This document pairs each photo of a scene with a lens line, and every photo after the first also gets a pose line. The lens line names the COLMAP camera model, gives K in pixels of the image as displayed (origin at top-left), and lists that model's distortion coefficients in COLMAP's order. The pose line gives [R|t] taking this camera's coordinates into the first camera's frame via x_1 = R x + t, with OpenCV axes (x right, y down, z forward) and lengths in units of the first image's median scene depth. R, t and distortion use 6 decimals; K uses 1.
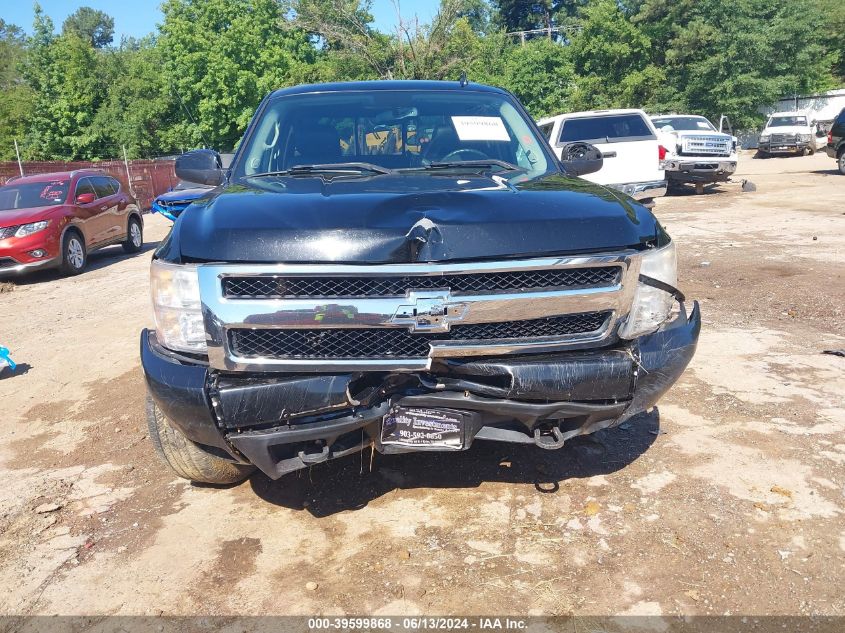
lens RADIAL K [[701.1, 0, 422.5], [0, 701.1, 316.5], [0, 0, 1]] dist [0.086152, -0.079561]
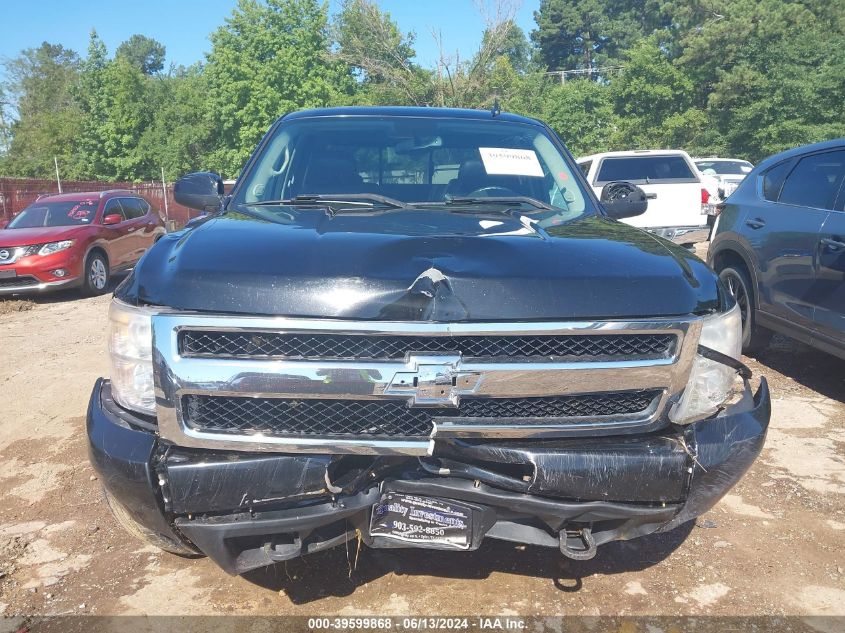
lens RADIAL K [[701.1, 0, 422.5], [0, 701.1, 316.5], [0, 0, 1]] dist [0.086152, -0.079561]
pose [[0.997995, 0.047433, -0.041913, 0.014175], [-0.049260, 0.997830, -0.043682, -0.023563], [0.039750, 0.045659, 0.998166, 0.099965]]
